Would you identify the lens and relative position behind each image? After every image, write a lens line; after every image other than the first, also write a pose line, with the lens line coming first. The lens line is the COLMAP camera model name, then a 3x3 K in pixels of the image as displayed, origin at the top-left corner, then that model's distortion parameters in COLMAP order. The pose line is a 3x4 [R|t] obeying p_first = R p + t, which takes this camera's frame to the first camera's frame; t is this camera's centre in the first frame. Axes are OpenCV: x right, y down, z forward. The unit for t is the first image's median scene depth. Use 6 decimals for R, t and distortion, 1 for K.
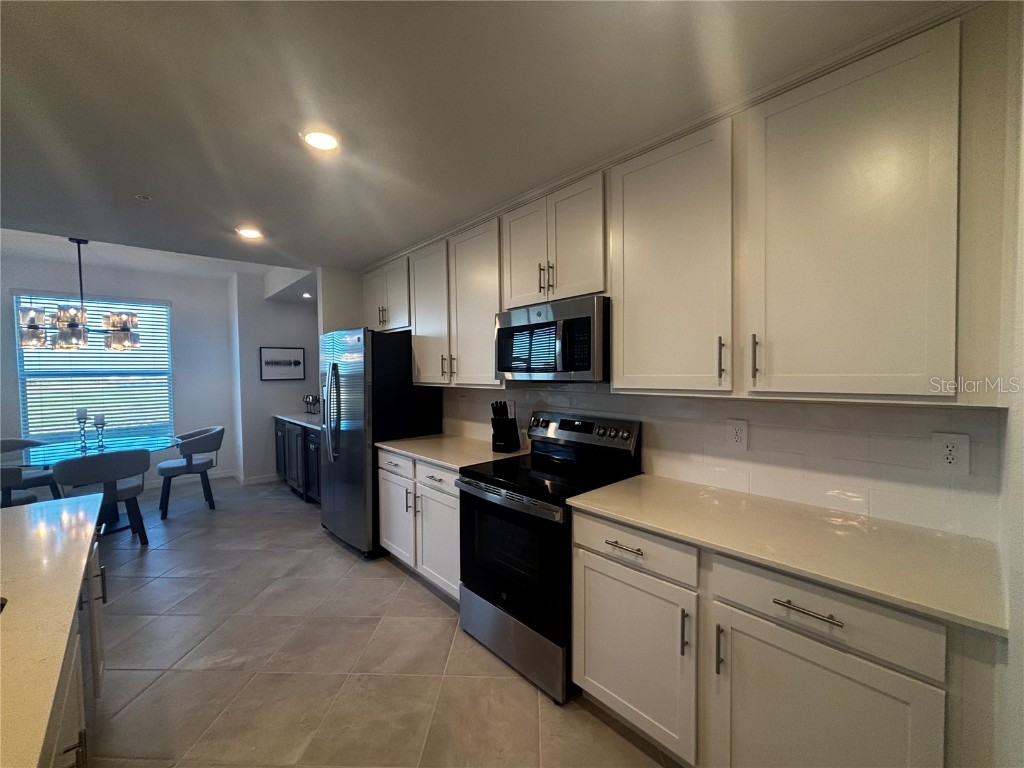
lens RADIAL K [[413.2, 0, 511.6], [0, 413.2, 381.7], [0, 0, 1]] dist [0.003195, -0.000207]
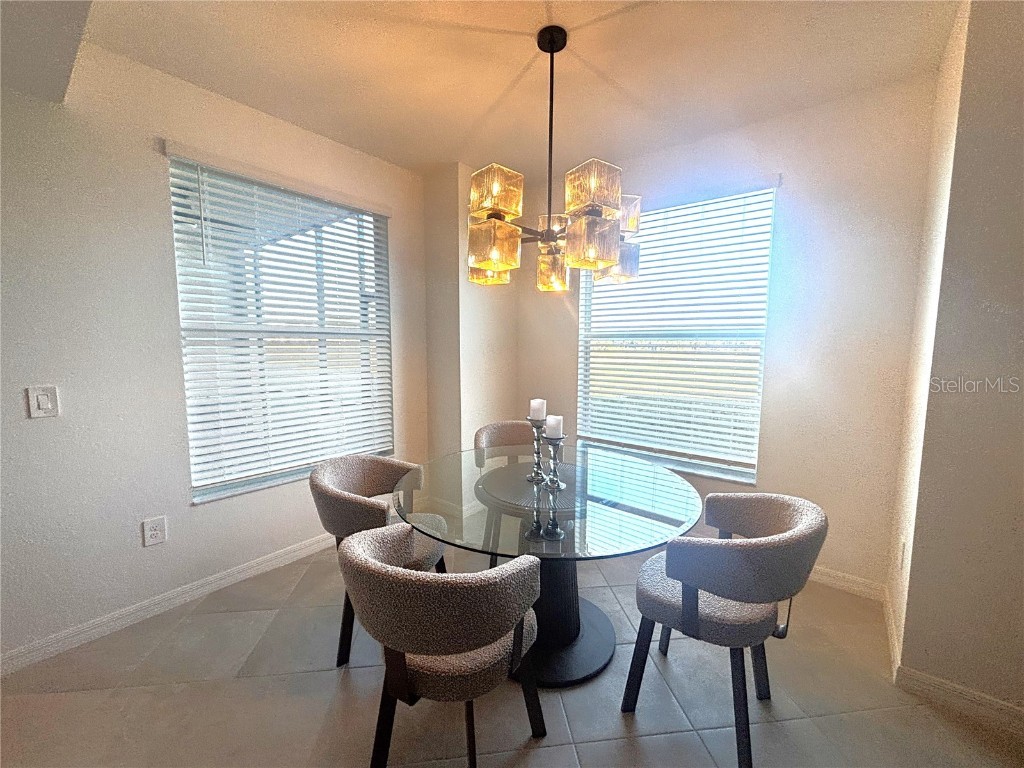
lens RADIAL K [[413.2, 0, 512.3], [0, 413.2, 380.0], [0, 0, 1]] dist [0.003195, -0.000207]
pose [[0.092936, 0.088360, -0.991744, -0.476926], [-0.022630, 0.995985, 0.086617, 0.001032], [0.995415, 0.014394, 0.094563, 0.802280]]
